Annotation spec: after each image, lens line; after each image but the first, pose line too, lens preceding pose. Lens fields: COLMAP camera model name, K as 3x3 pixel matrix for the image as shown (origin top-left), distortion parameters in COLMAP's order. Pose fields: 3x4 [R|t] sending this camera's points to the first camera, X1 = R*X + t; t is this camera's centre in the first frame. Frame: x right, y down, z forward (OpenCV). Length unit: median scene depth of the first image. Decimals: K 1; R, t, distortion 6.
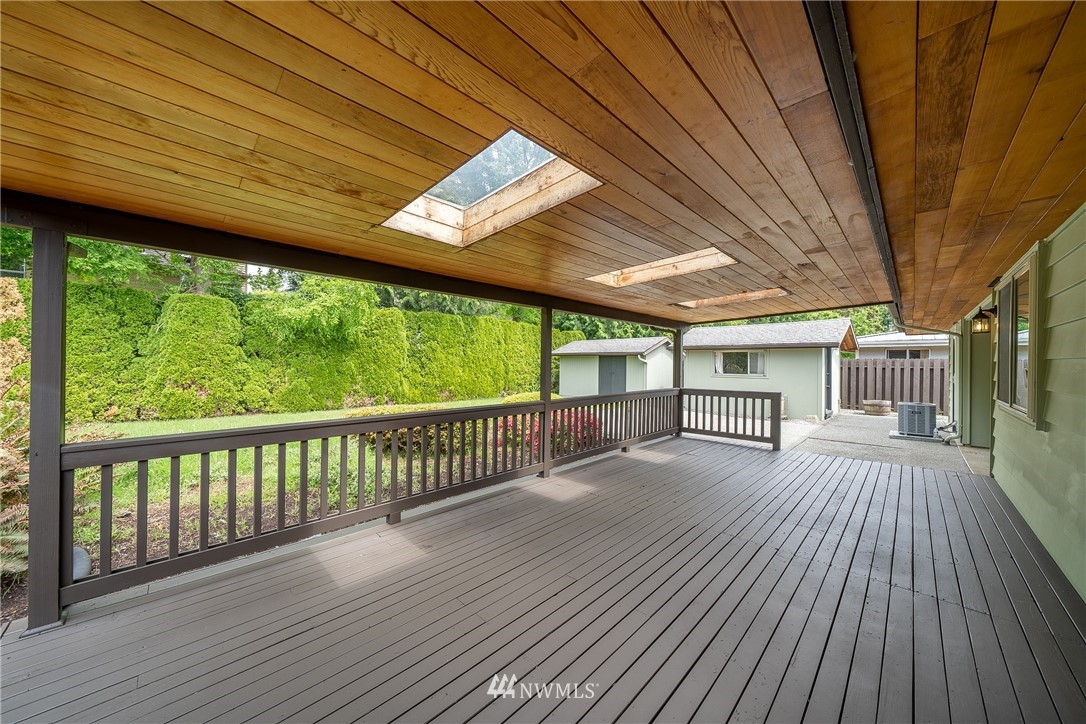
lens RADIAL K [[360.5, 0, 541.4], [0, 360.5, 365.2], [0, 0, 1]] dist [-0.000800, -0.000041]
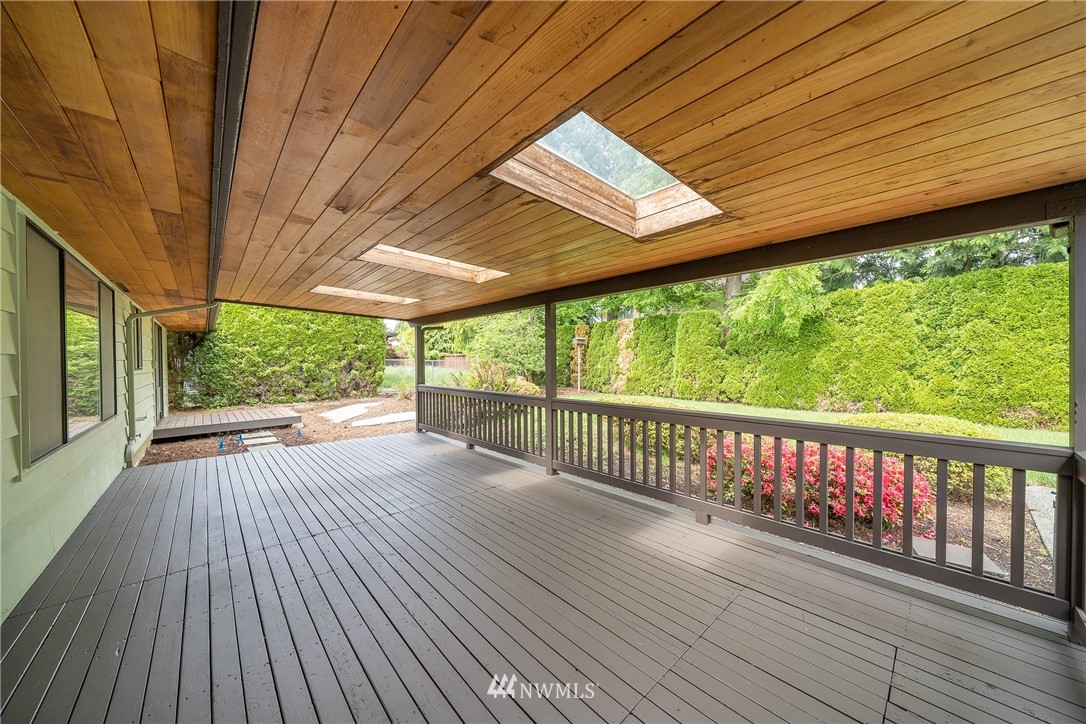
lens RADIAL K [[360.5, 0, 541.4], [0, 360.5, 365.2], [0, 0, 1]] dist [-0.000800, -0.000041]
pose [[-0.018707, 0.005946, -0.999807, 0.754600], [0.003120, 0.999978, 0.005888, 0.002555], [0.999820, -0.003009, -0.018725, 0.751995]]
